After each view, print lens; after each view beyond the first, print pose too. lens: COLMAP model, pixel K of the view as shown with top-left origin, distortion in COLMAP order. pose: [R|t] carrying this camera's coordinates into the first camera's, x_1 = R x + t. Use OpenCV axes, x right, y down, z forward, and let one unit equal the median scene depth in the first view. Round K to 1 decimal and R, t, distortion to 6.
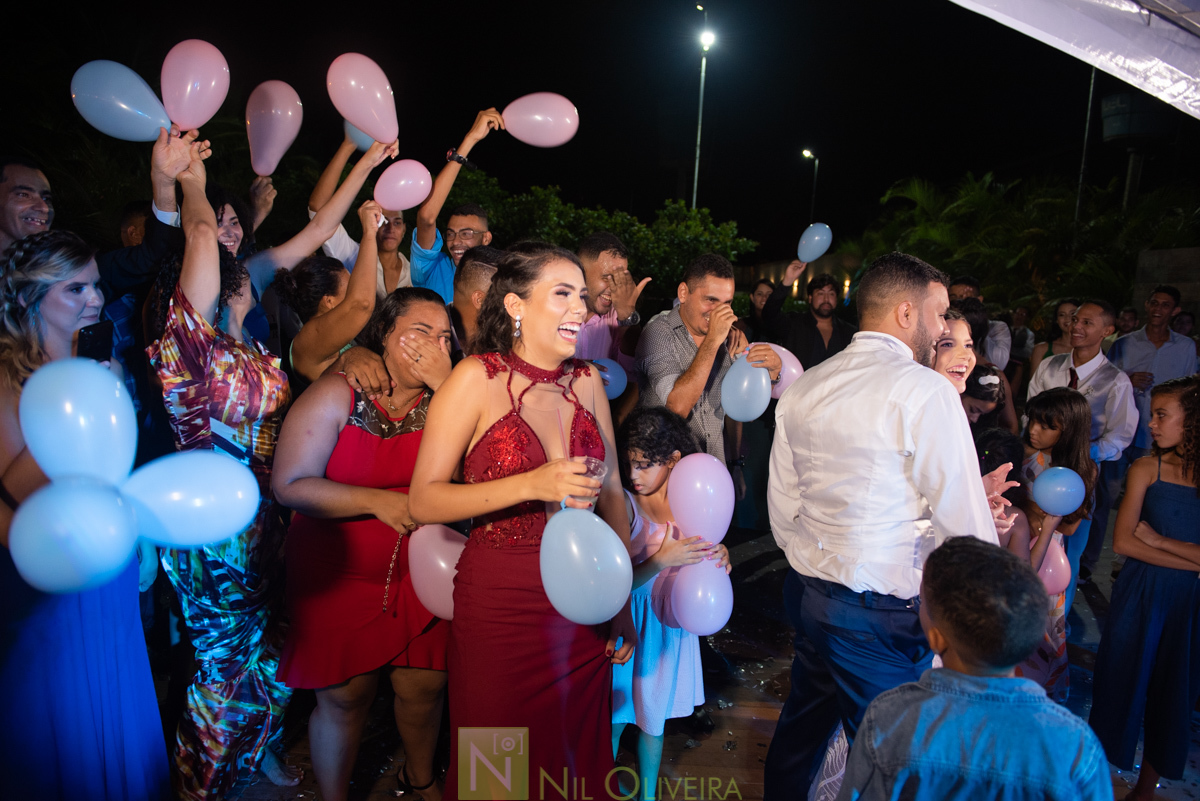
lens RADIAL K [[806.9, 0, 600.0], [0, 806.9, 400.5], [0, 0, 1]] dist [-0.050941, 0.000424]
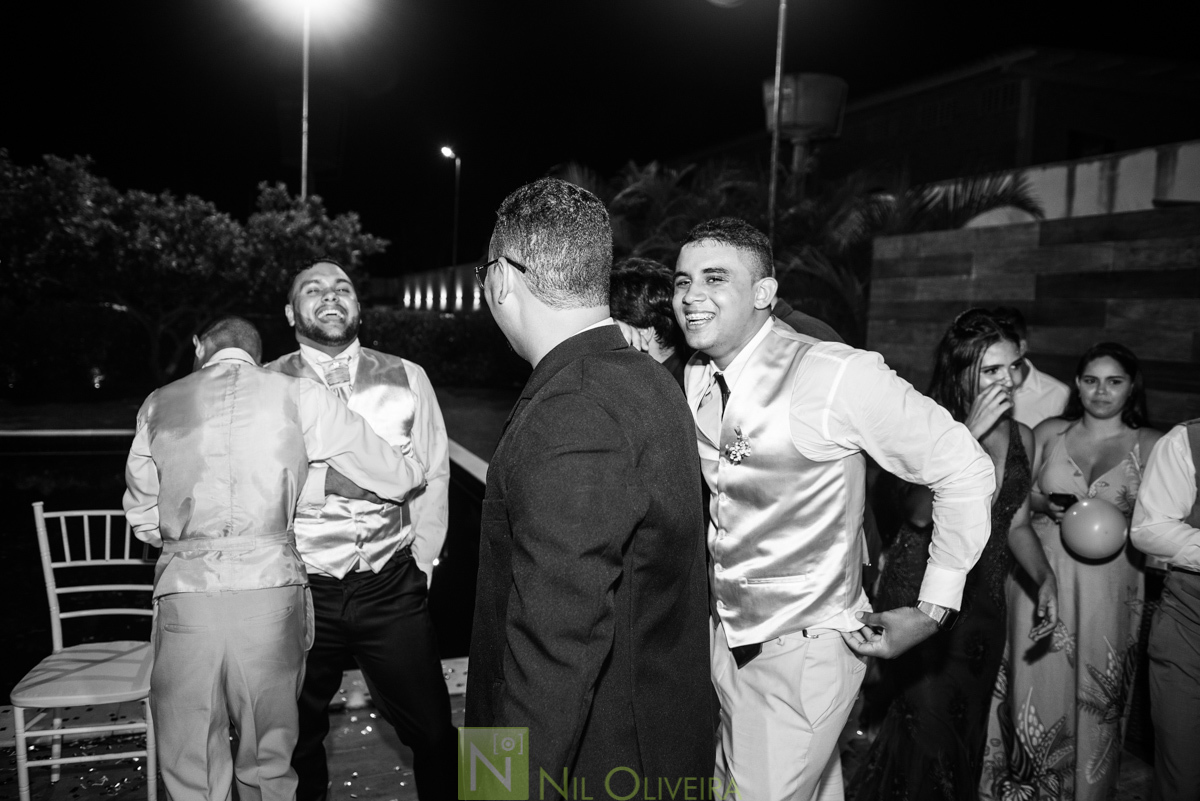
lens RADIAL K [[806.9, 0, 600.0], [0, 806.9, 400.5], [0, 0, 1]] dist [-0.050941, 0.000424]
pose [[0.911495, -0.063739, 0.406343, 0.059582], [0.070550, 0.997507, -0.001788, -0.026266], [-0.405216, 0.030298, 0.913719, 0.215494]]
